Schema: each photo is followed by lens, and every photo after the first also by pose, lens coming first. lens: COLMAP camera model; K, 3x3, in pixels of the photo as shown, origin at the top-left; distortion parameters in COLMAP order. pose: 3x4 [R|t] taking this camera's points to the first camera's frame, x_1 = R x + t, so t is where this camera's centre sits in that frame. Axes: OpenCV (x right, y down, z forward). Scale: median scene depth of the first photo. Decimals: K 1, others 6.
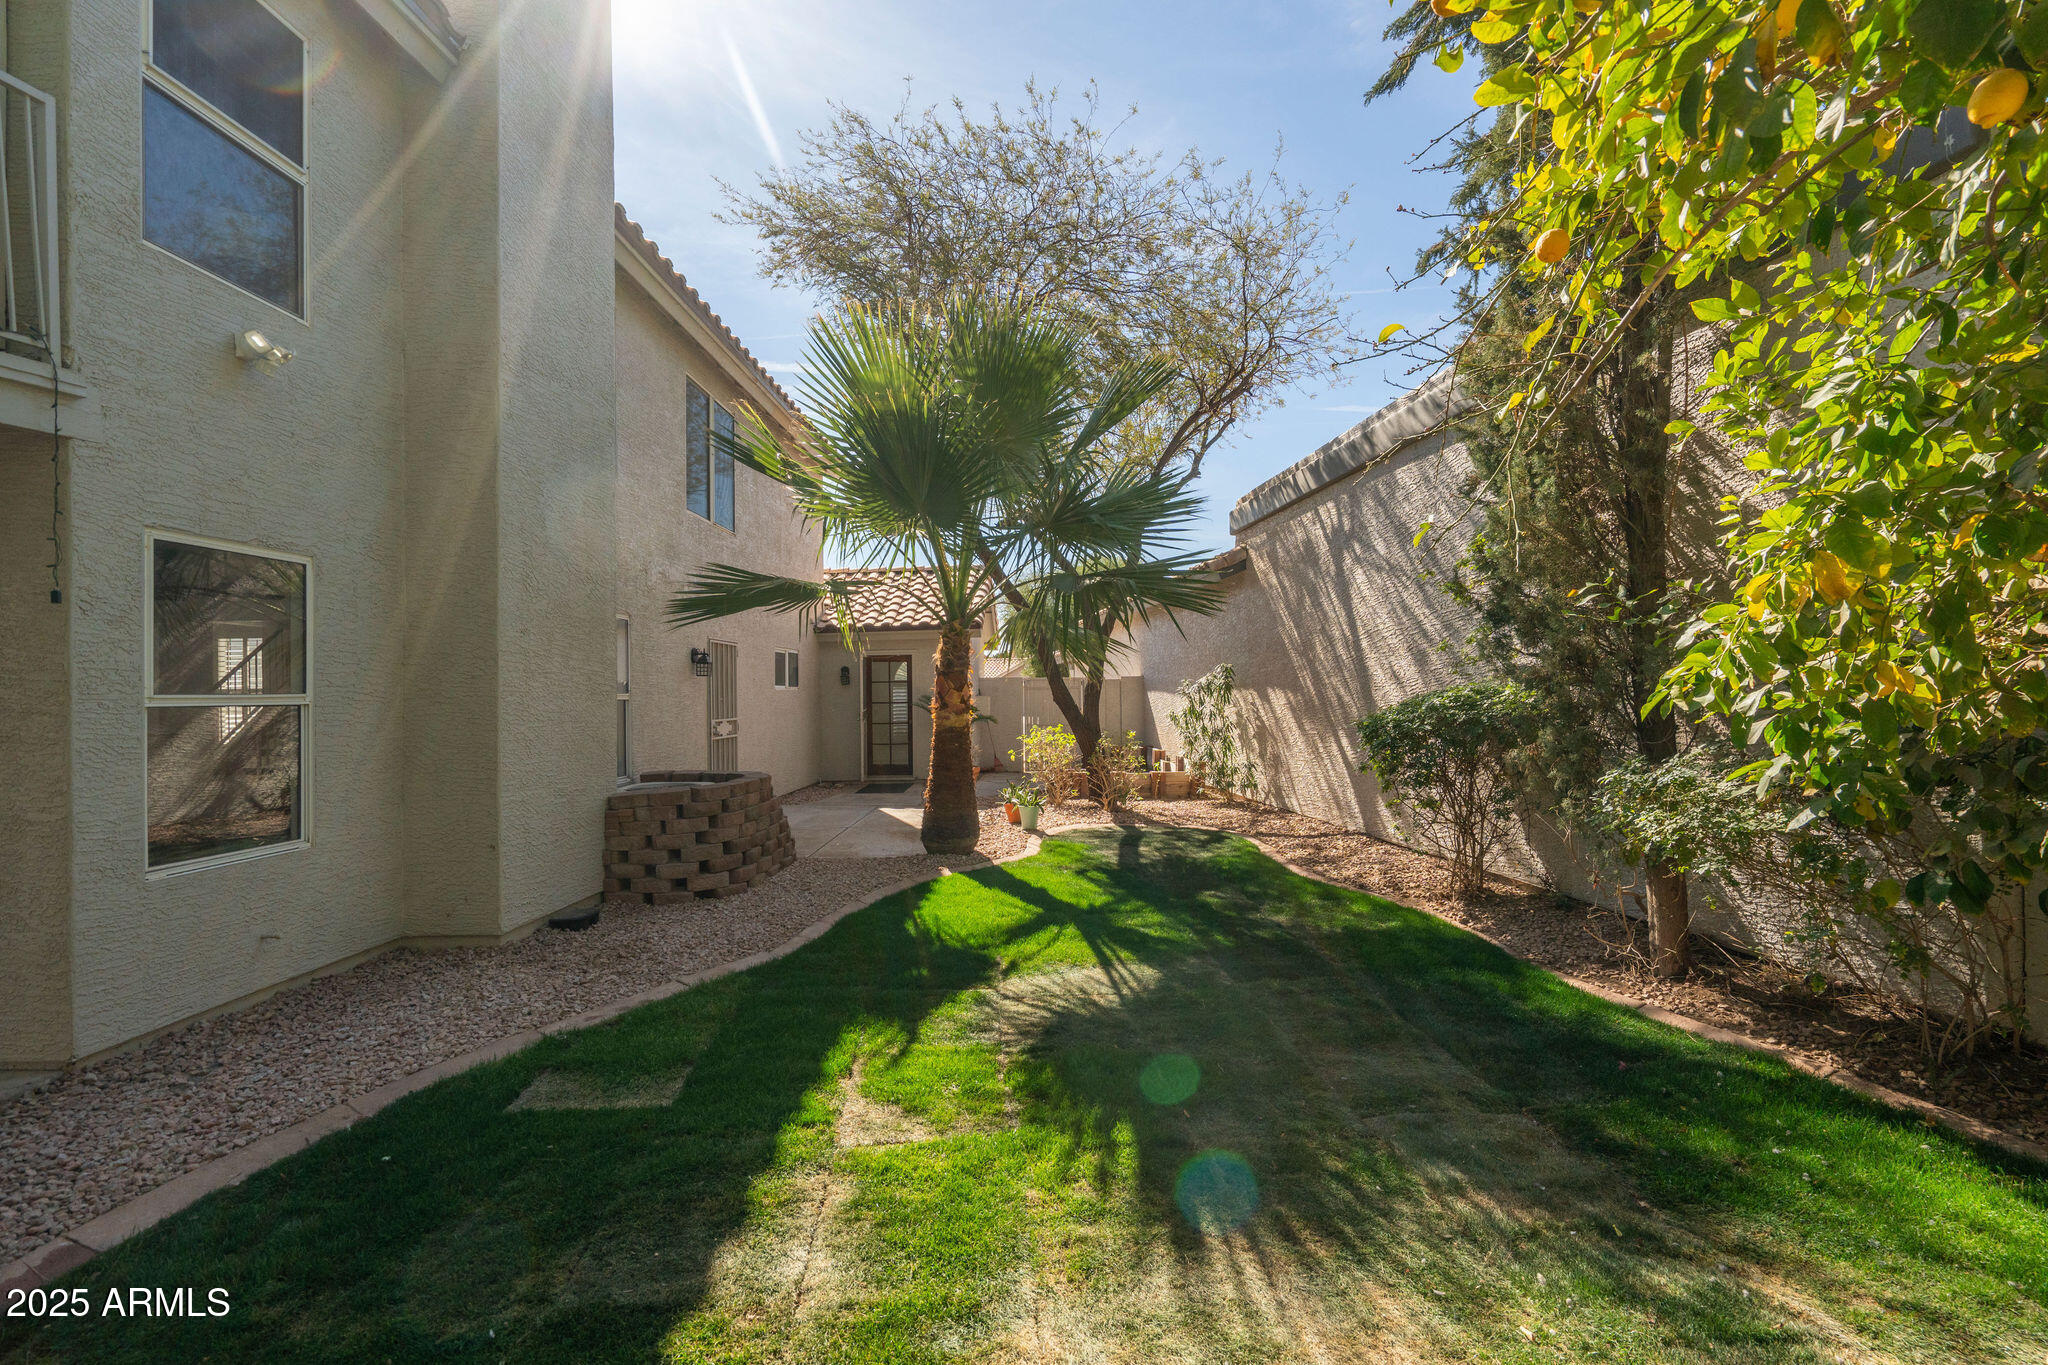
lens RADIAL K [[930.9, 0, 1024.0], [0, 930.9, 682.5], [0, 0, 1]] dist [0.002649, 0.001009]
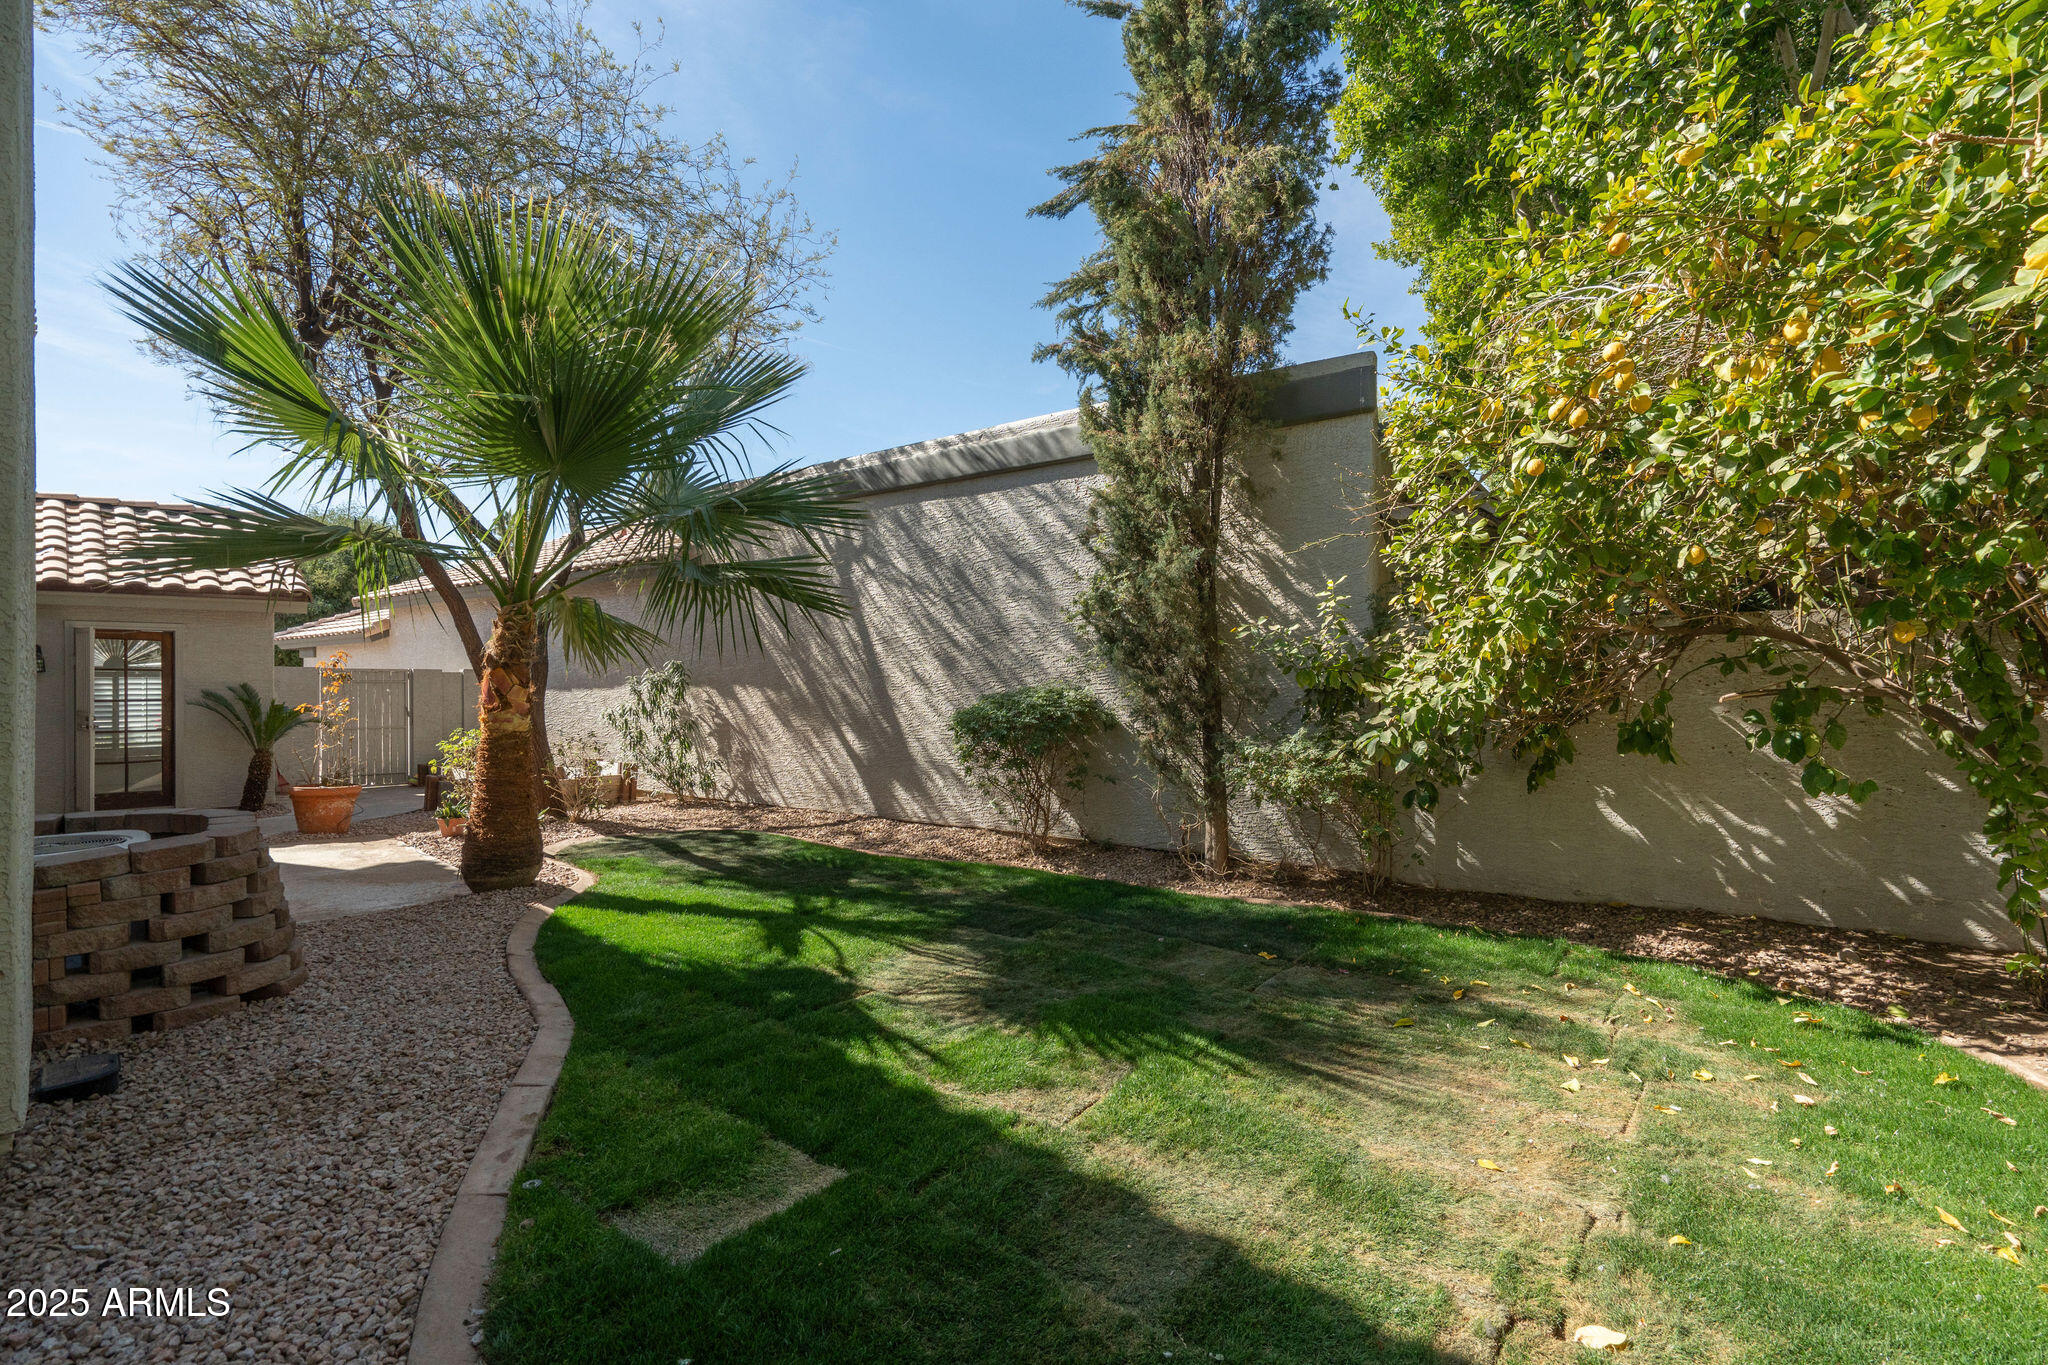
lens RADIAL K [[930.9, 0, 1024.0], [0, 930.9, 682.5], [0, 0, 1]] dist [0.002649, 0.001009]
pose [[0.657412, 0.013640, 0.753408, -0.410294], [-0.016578, 0.999856, -0.003636, 0.001078], [-0.753349, -0.010099, 0.657543, 0.139170]]
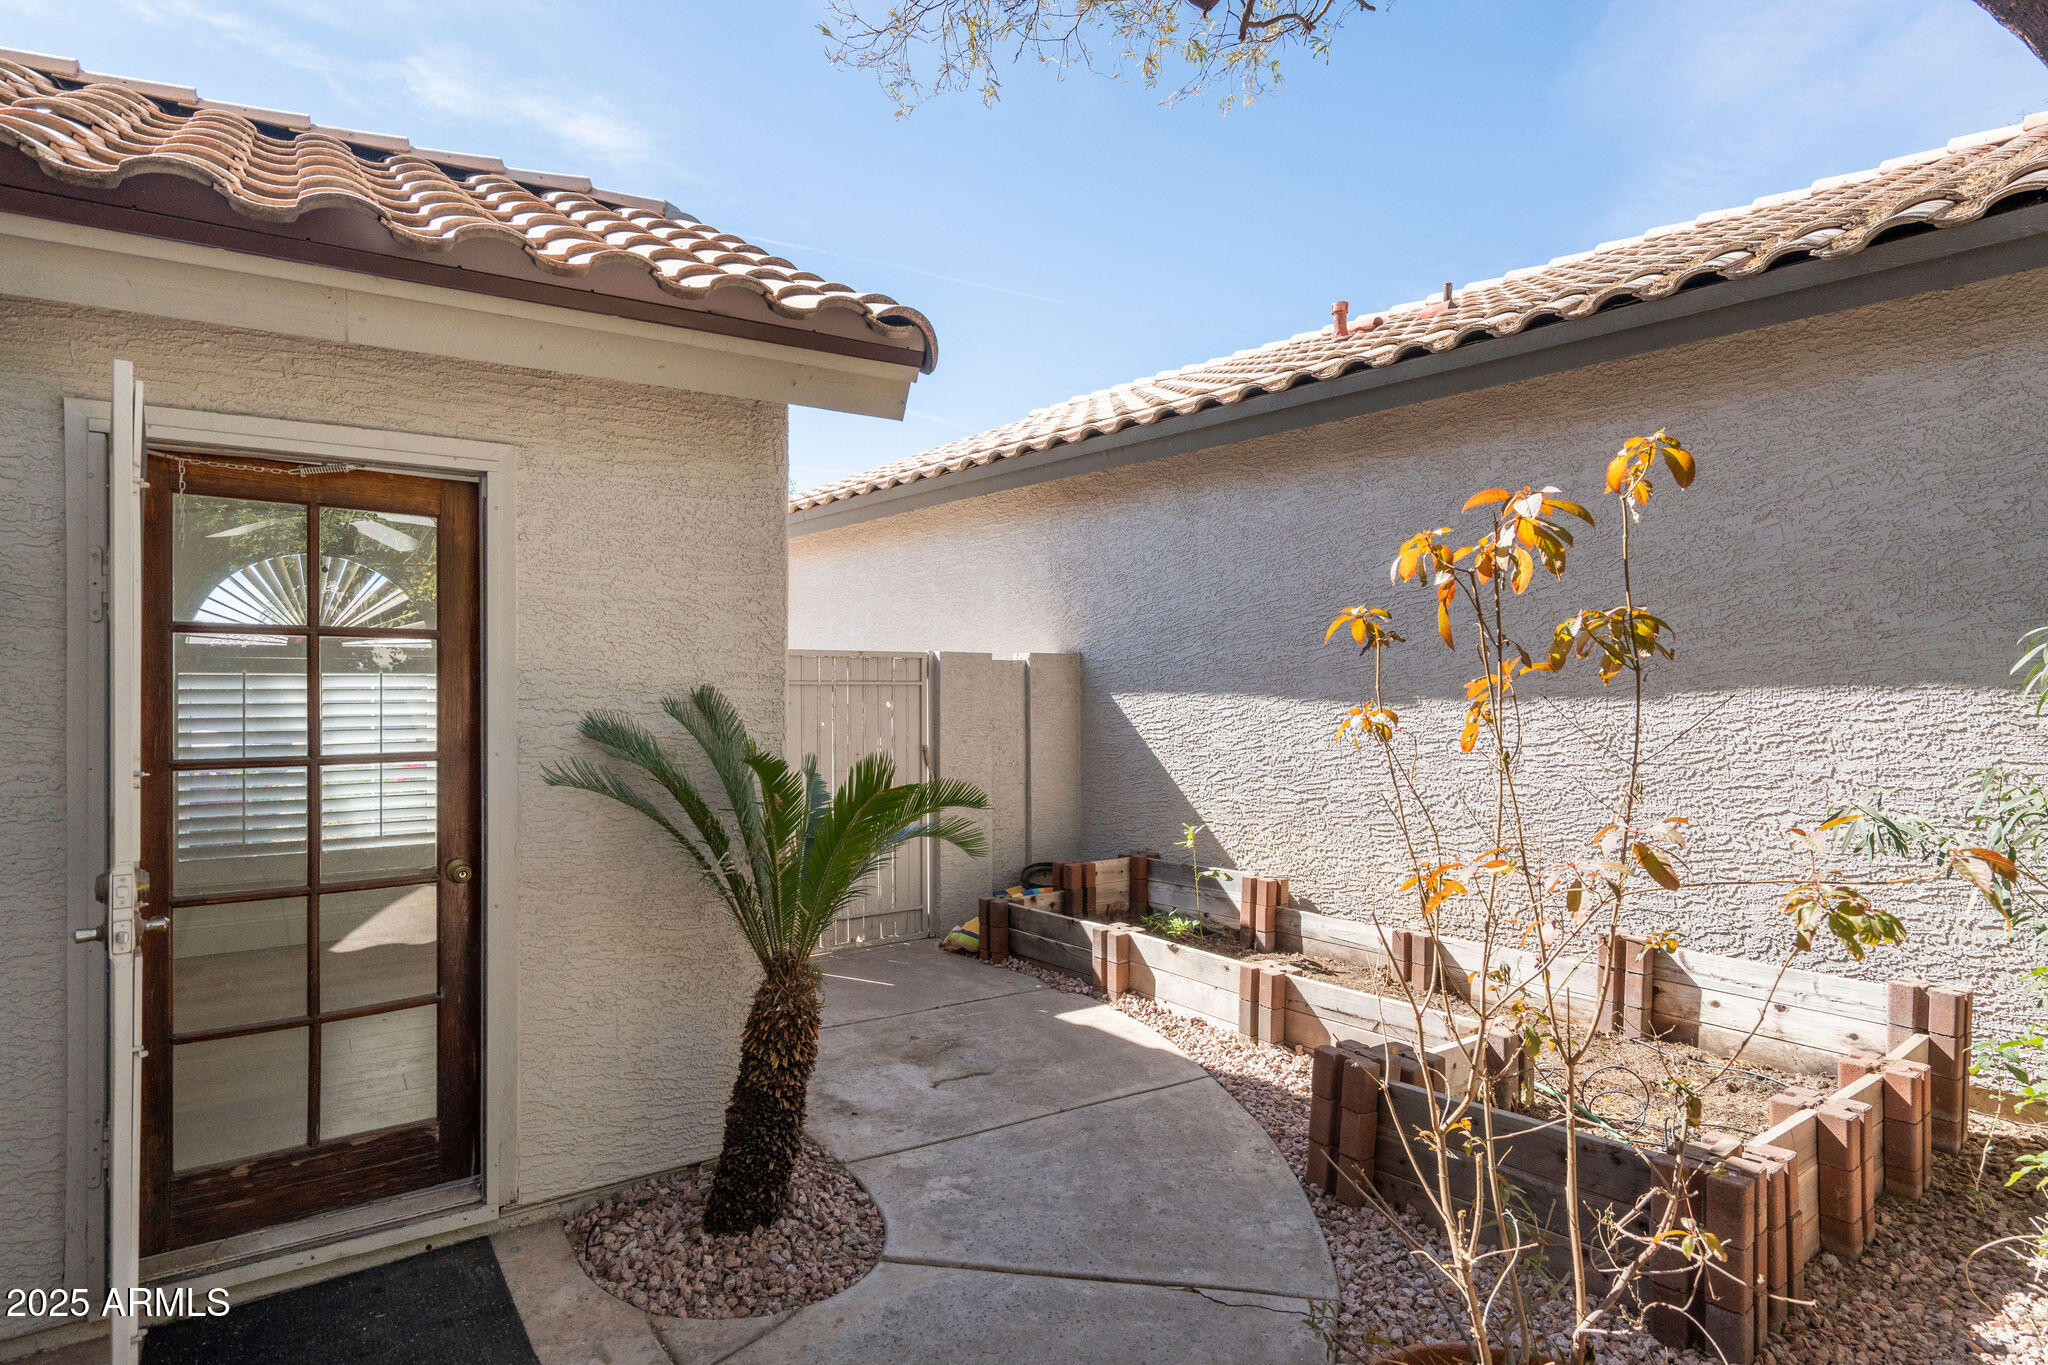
lens RADIAL K [[1075.0, 0, 1017.6], [0, 1075.0, 665.2], [0, 0, 1]] dist [-0.001929, 0.000587]
pose [[0.811385, 0.017417, 0.584252, -0.279965], [-0.008079, 0.999795, -0.018585, 0.013713], [-0.584456, 0.010359, 0.811359, 1.421474]]
